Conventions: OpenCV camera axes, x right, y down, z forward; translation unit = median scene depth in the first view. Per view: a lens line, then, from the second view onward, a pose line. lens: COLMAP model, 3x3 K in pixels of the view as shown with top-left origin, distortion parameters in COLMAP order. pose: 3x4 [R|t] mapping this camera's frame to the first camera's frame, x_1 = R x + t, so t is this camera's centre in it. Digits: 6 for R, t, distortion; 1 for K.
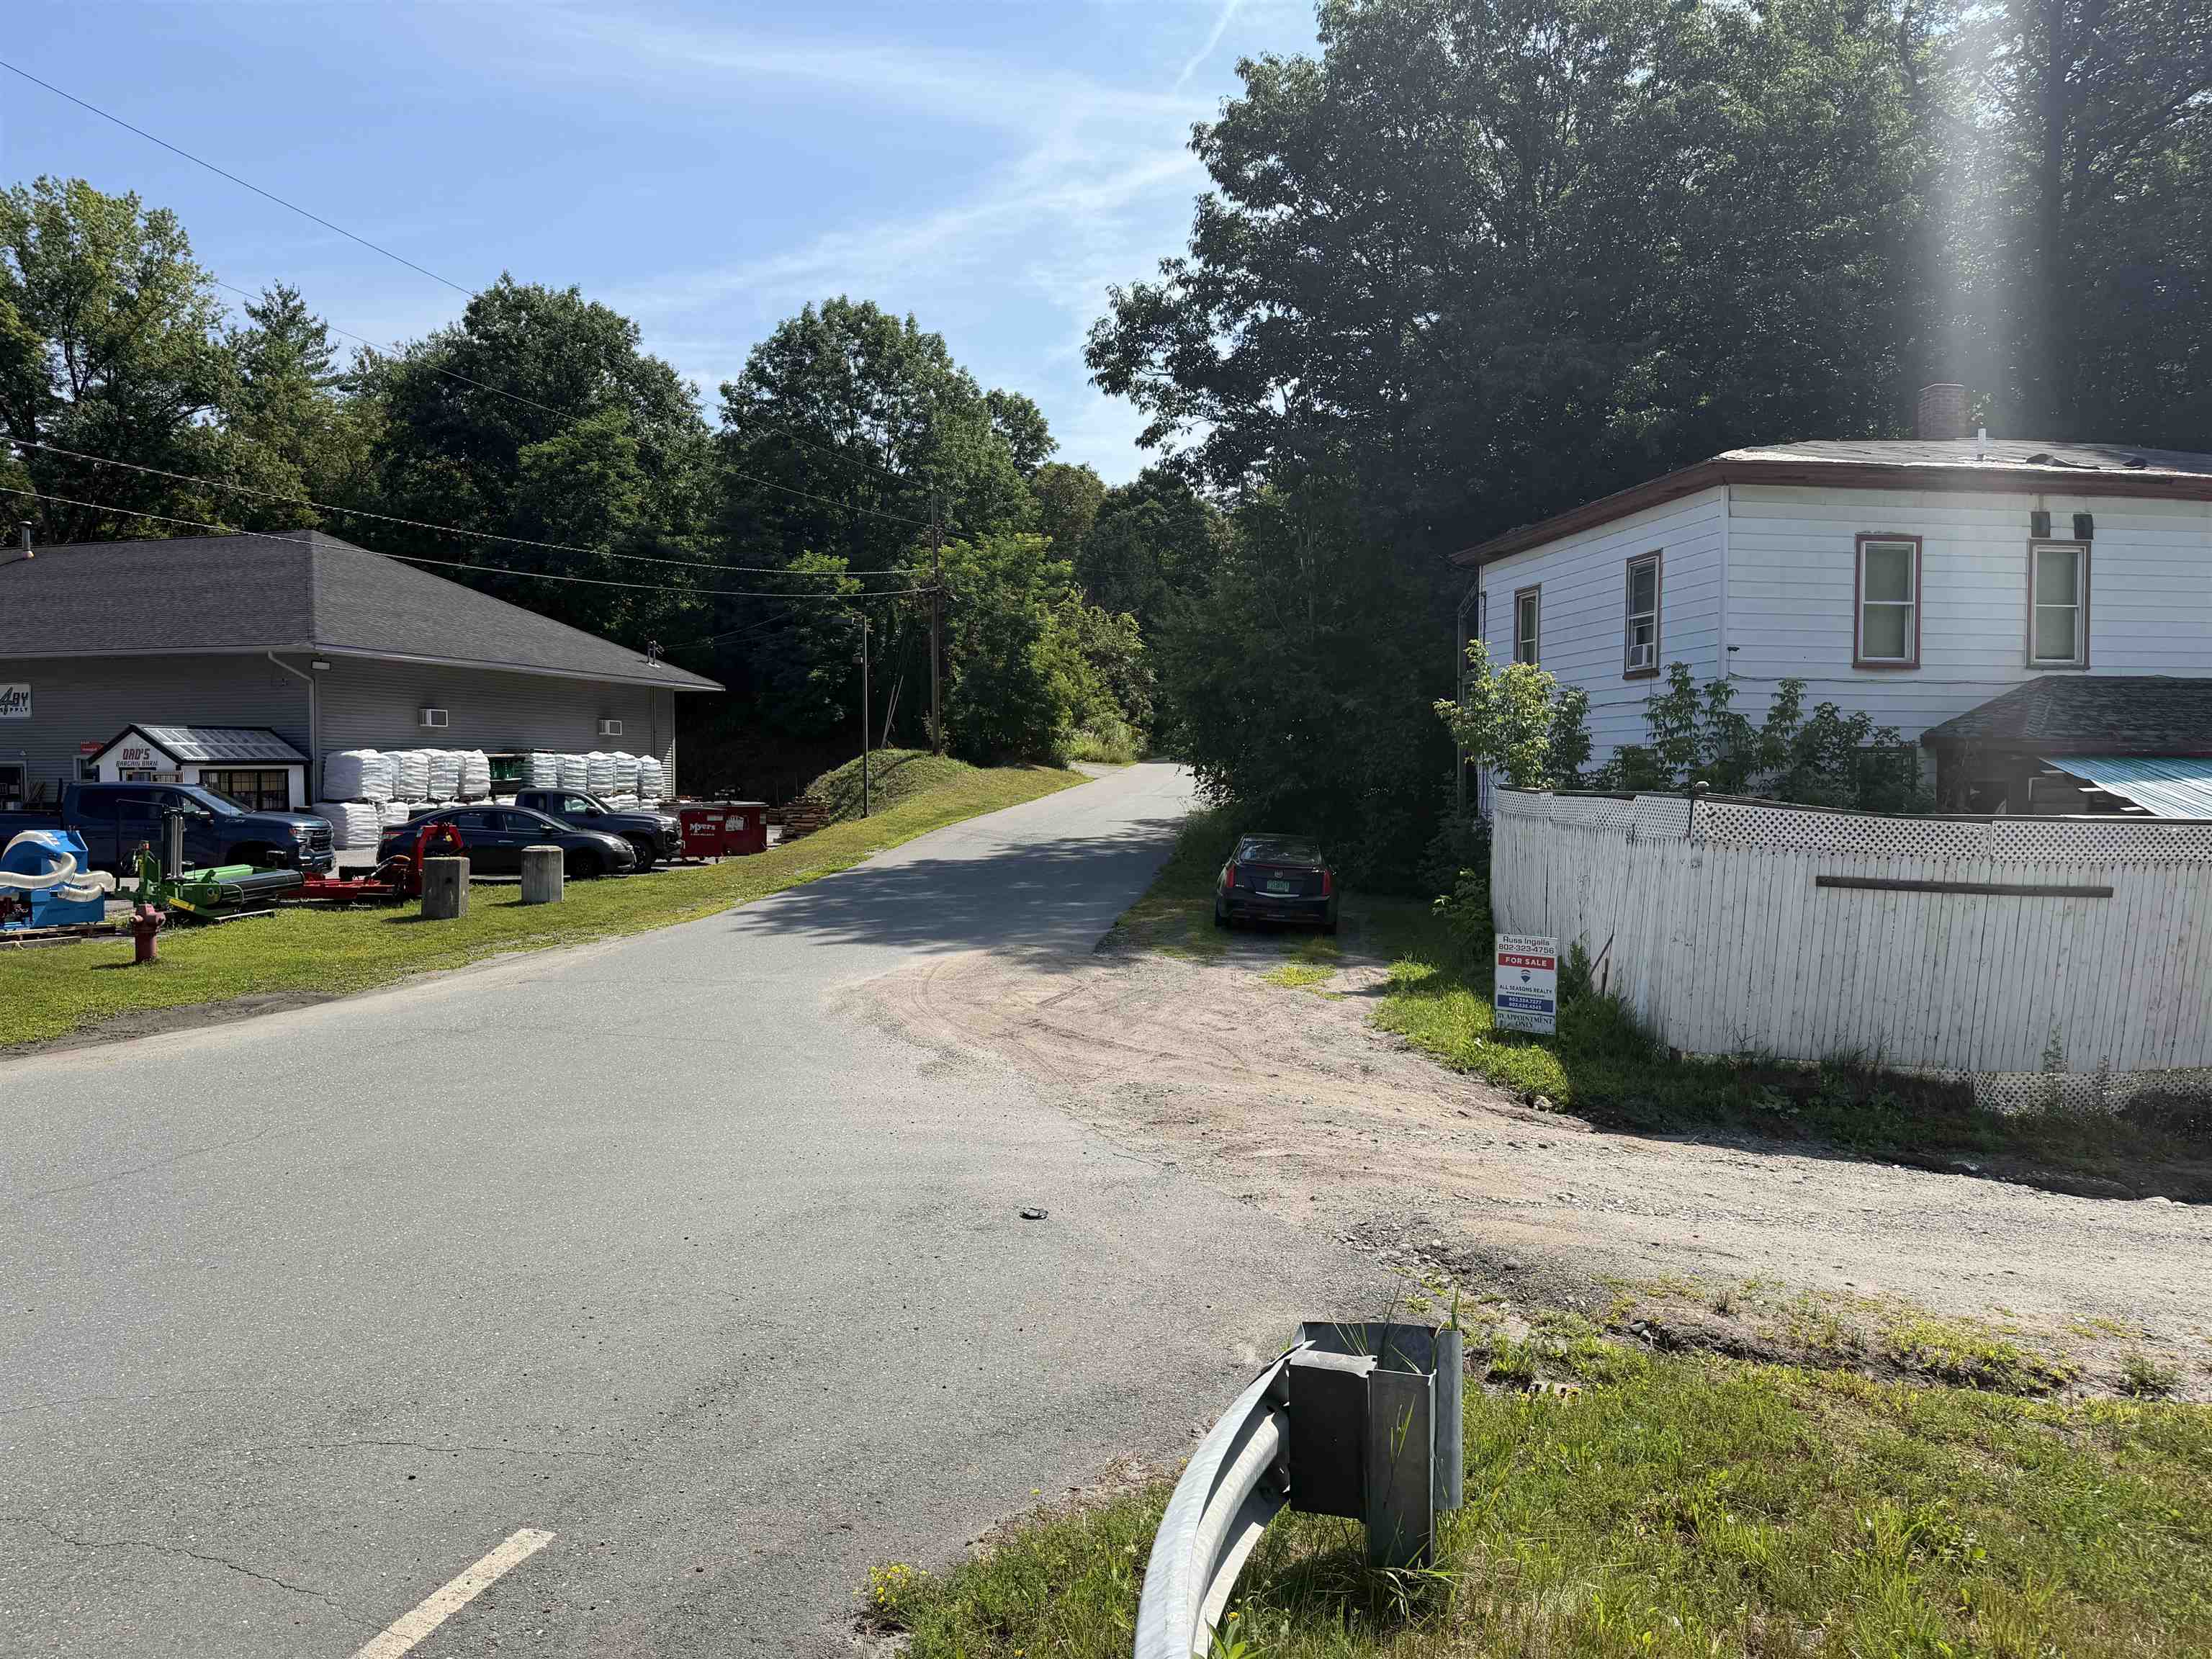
lens RADIAL K [[1540.6, 0, 1121.8], [0, 1540.6, 829.2], [0, 0, 1]] dist [0.074260, -0.089883]
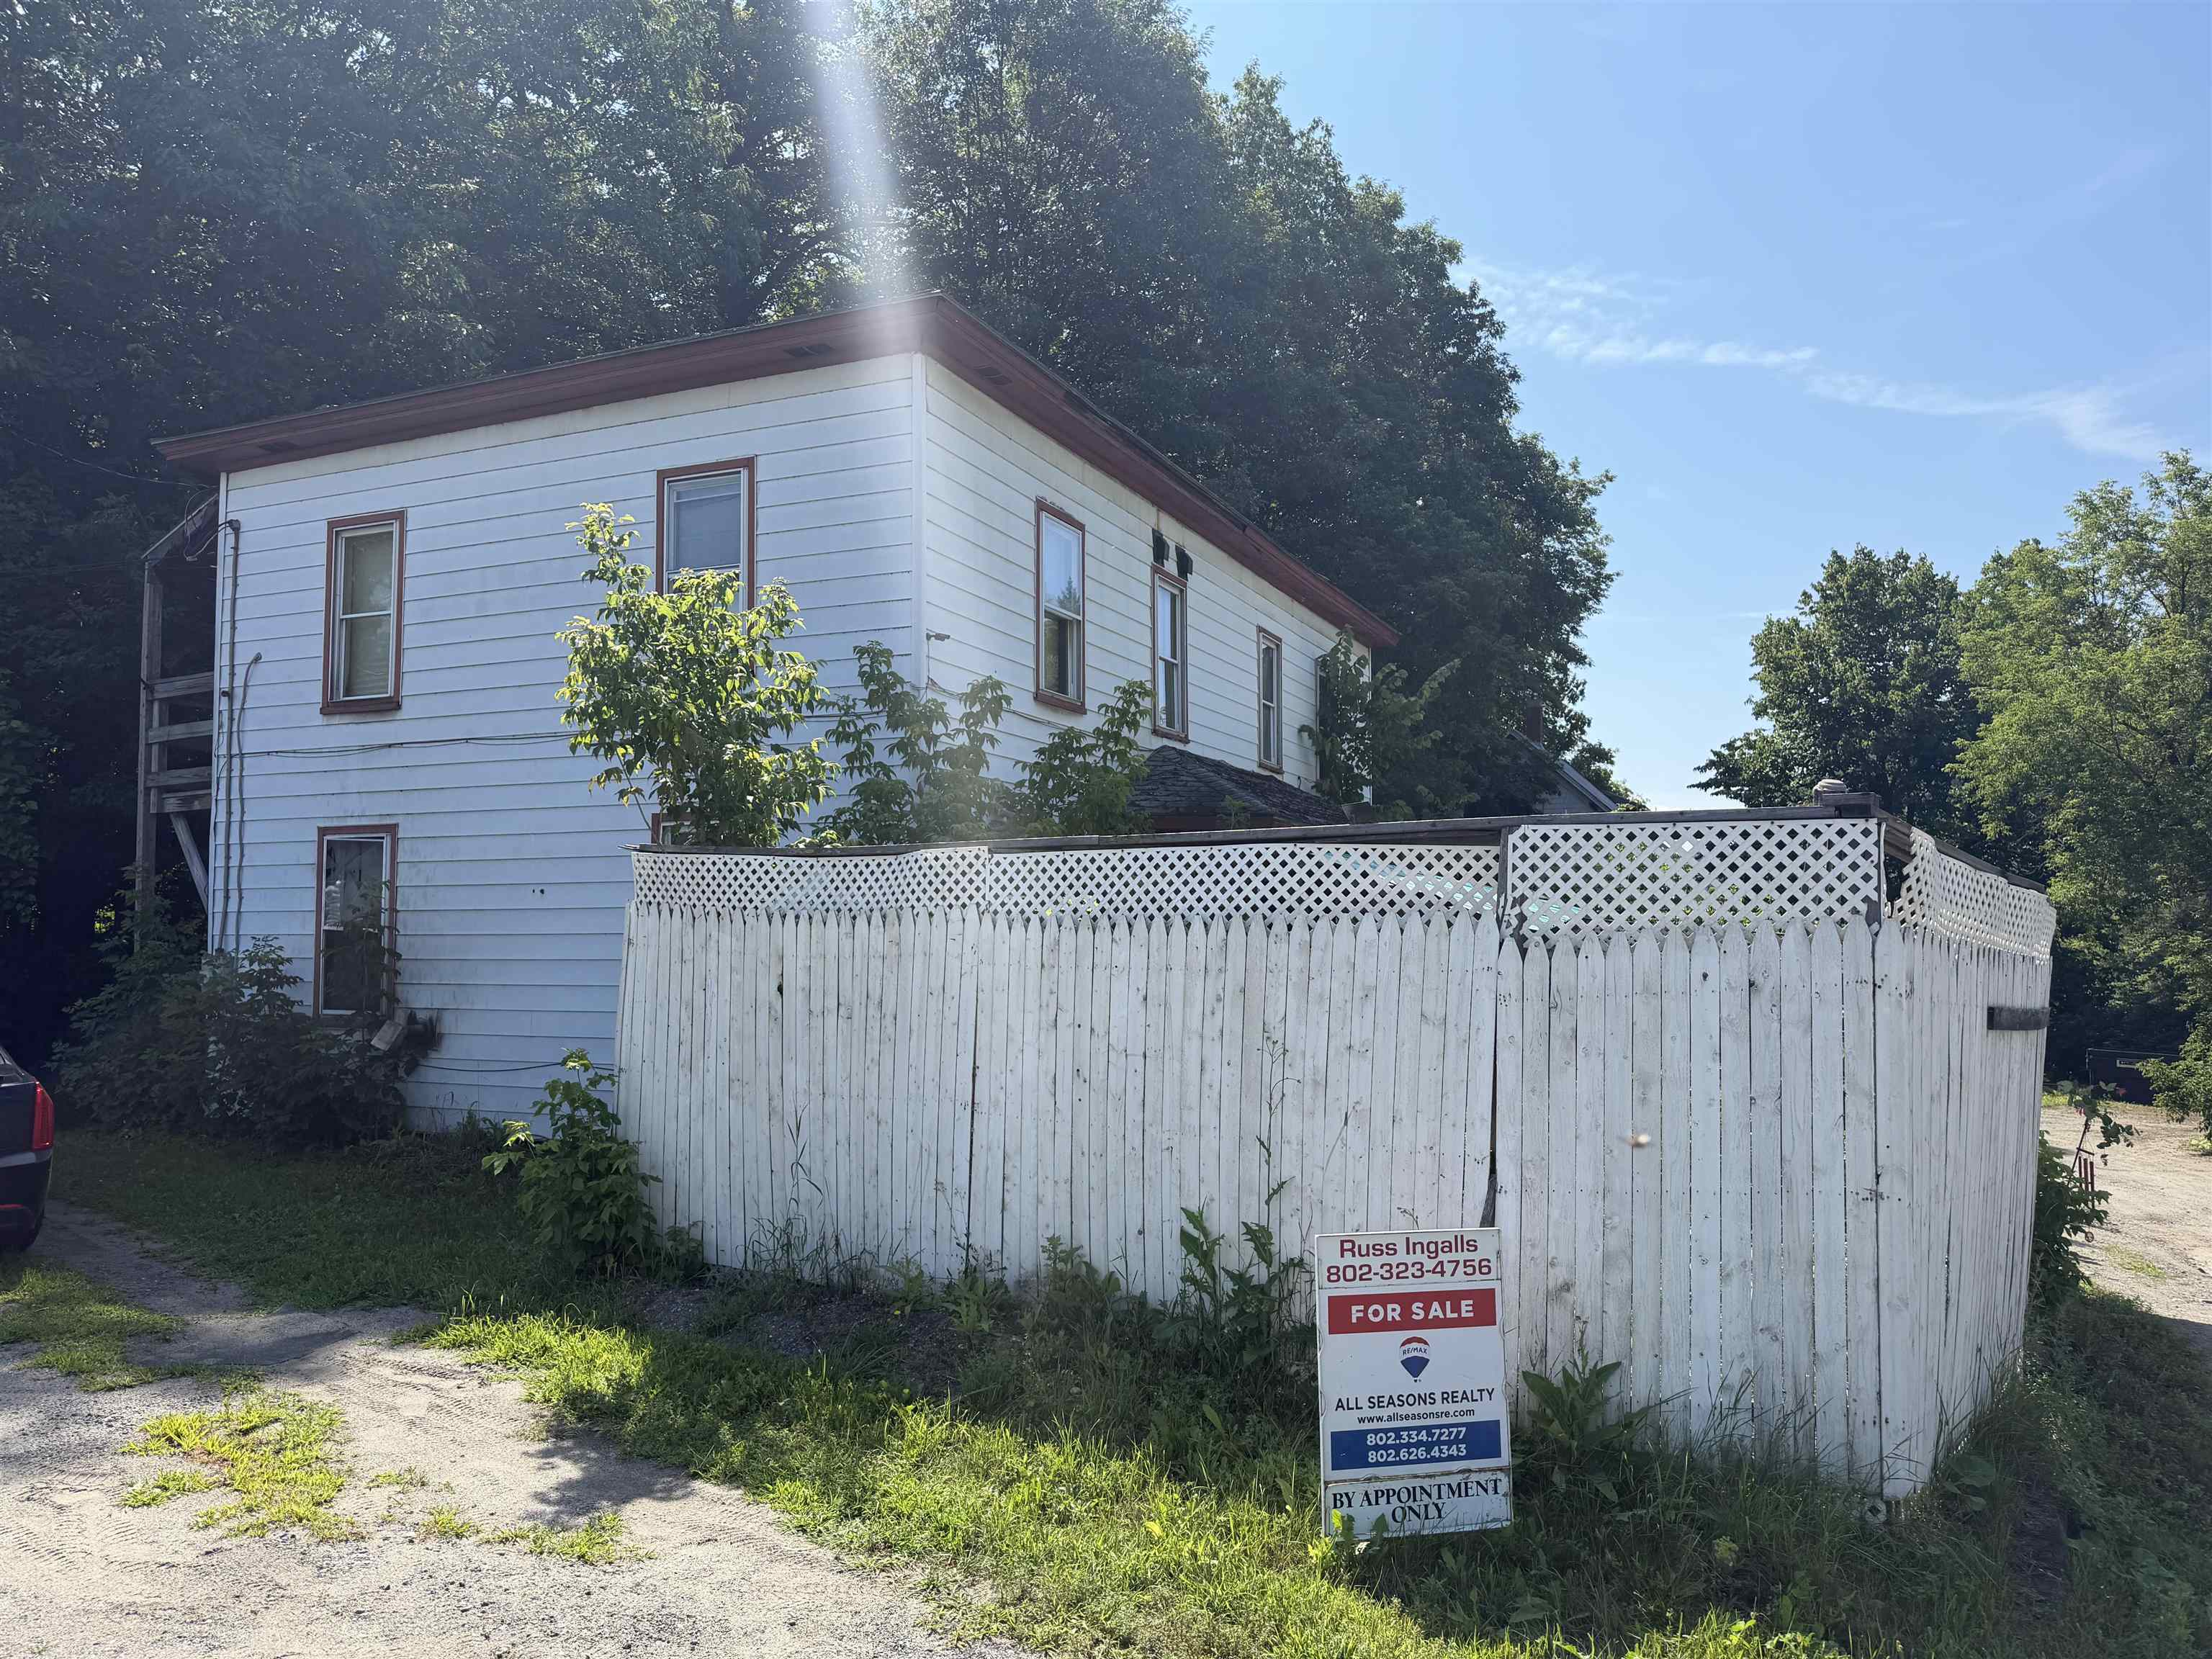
lens RADIAL K [[1540.6, 0, 1119.2], [0, 1540.6, 821.9], [0, 0, 1]] dist [0.074260, -0.089883]
pose [[0.563005, 0.058890, 0.824353, -0.042656], [0.029715, 0.995371, -0.091402, 0.008199], [-0.825919, 0.075955, 0.558649, 0.695816]]
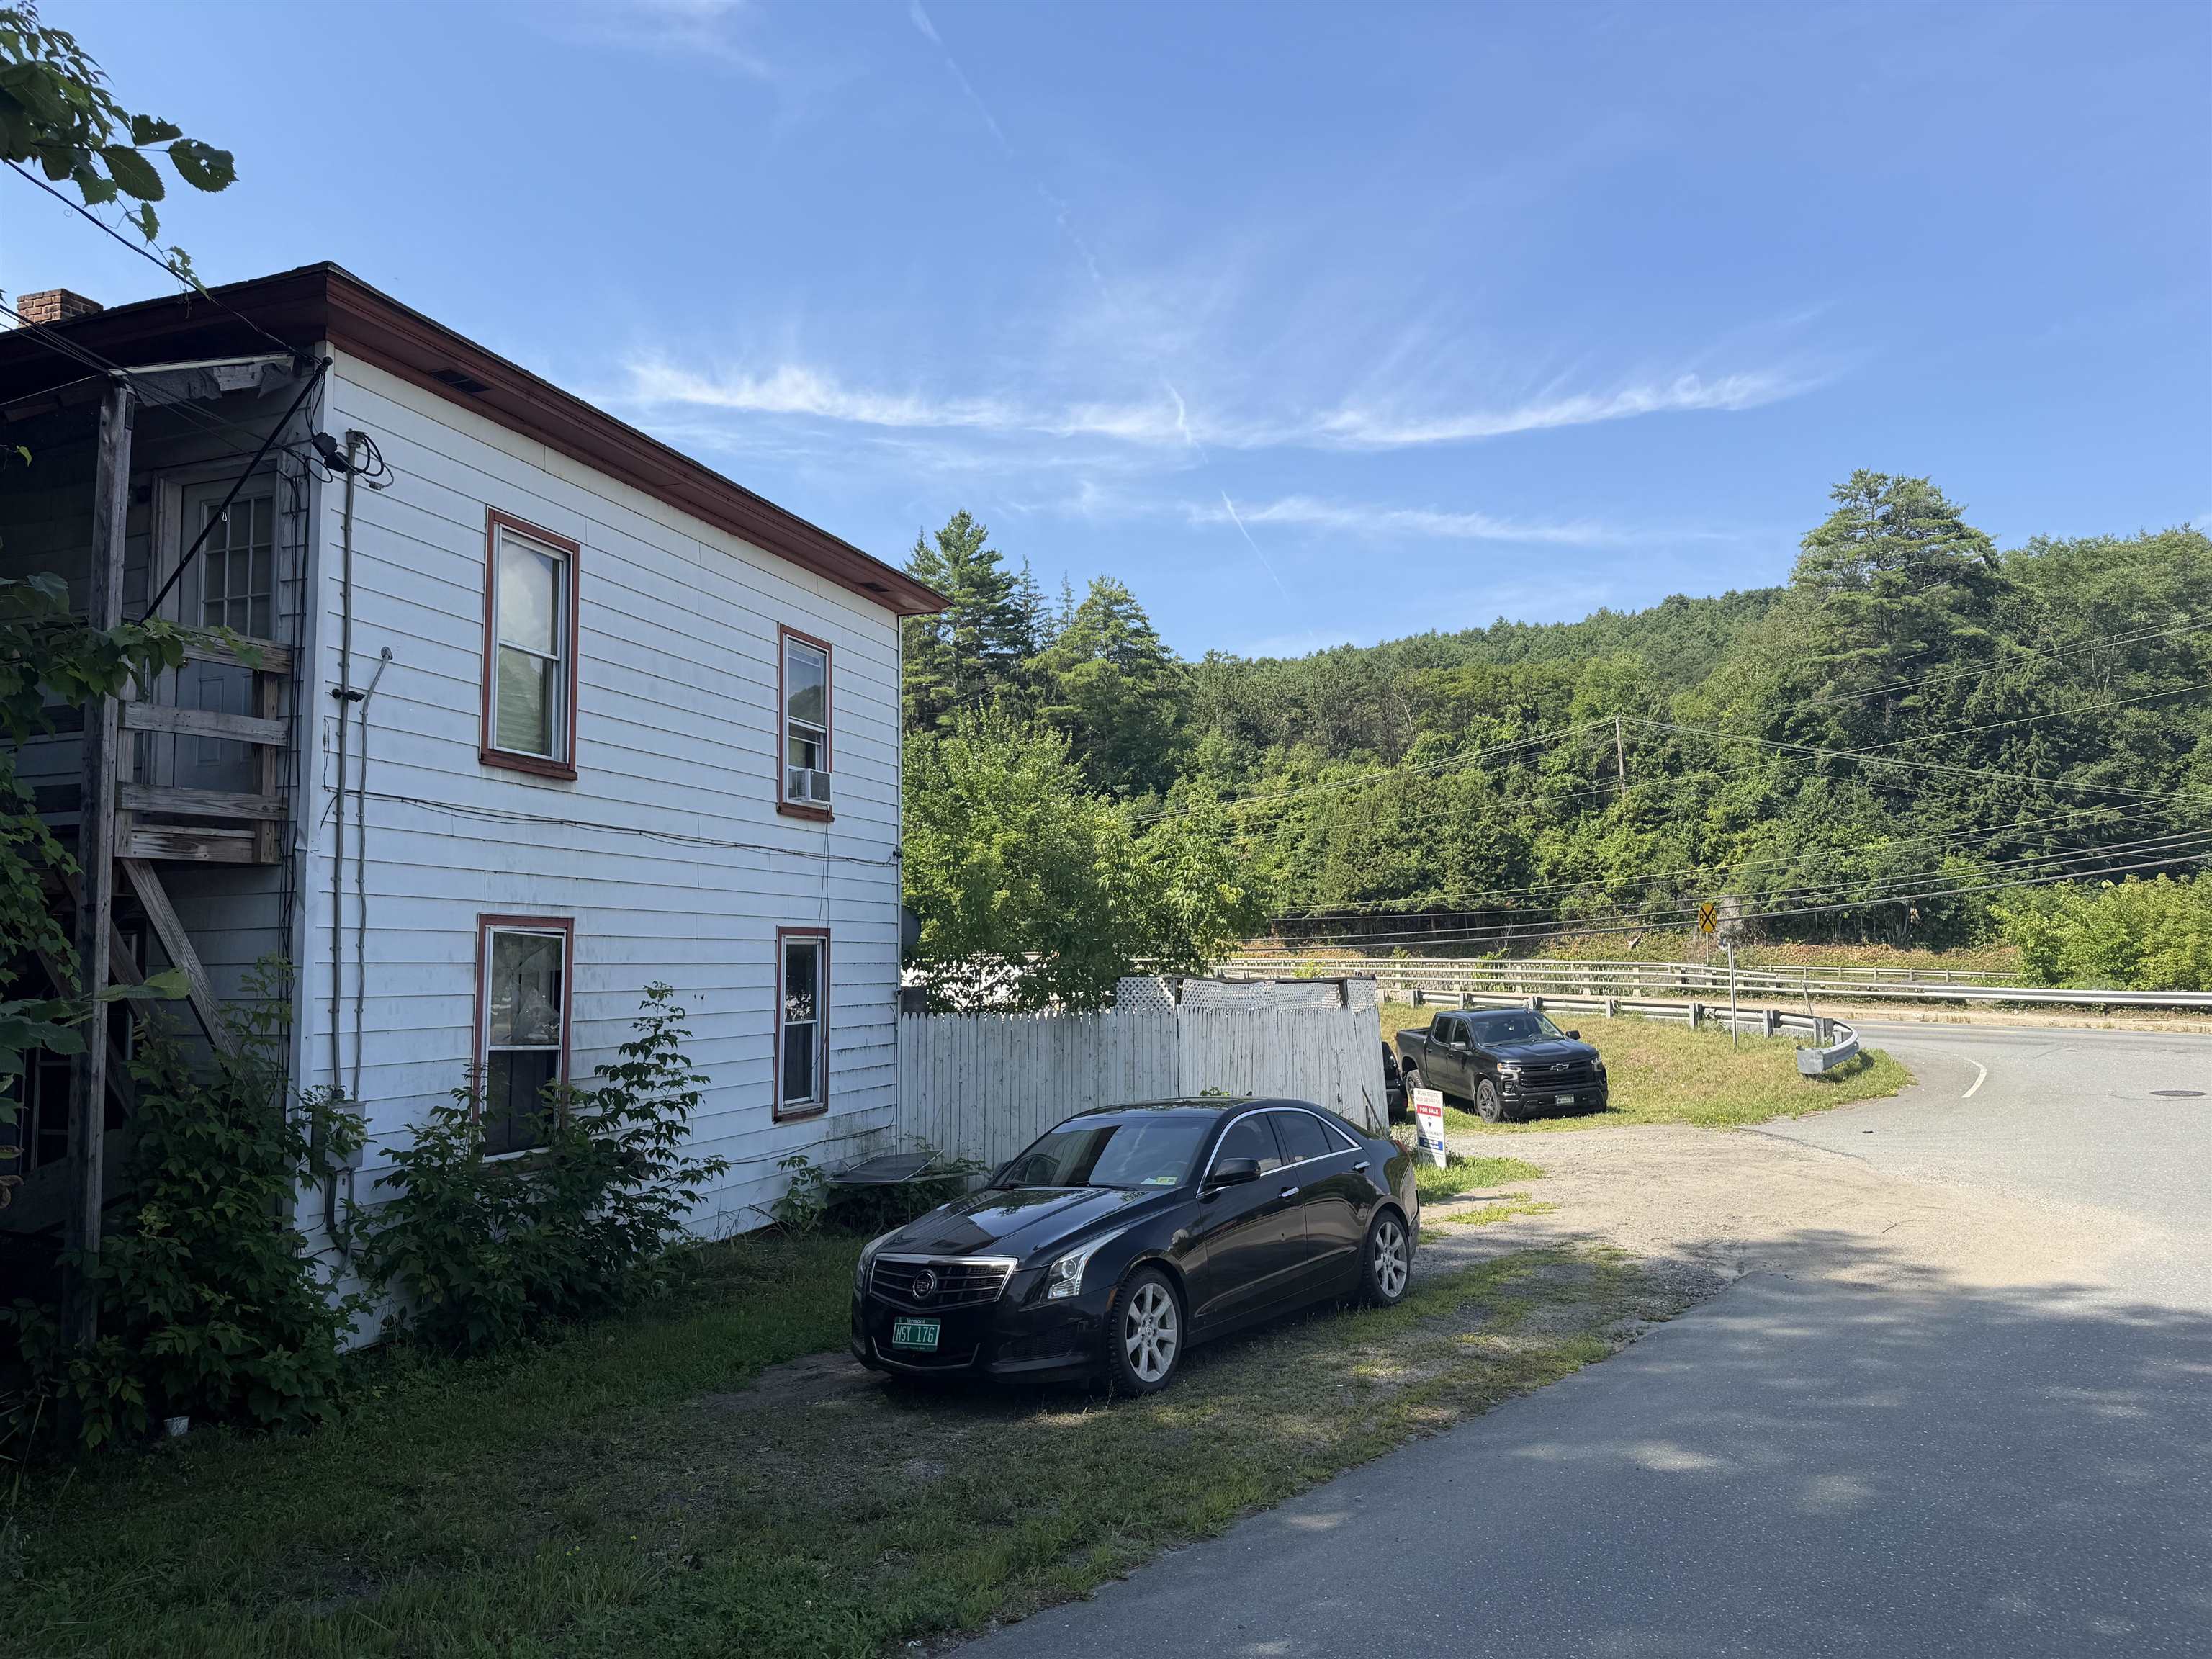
lens RADIAL K [[1540.6, 0, 1120.4], [0, 1540.6, 826.7], [0, 0, 1]] dist [0.074260, -0.089883]
pose [[-0.876457, 0.053350, 0.478515, -0.113374], [0.025736, 0.997612, -0.064086, -0.059164], [-0.480791, -0.043854, -0.875738, 1.822040]]
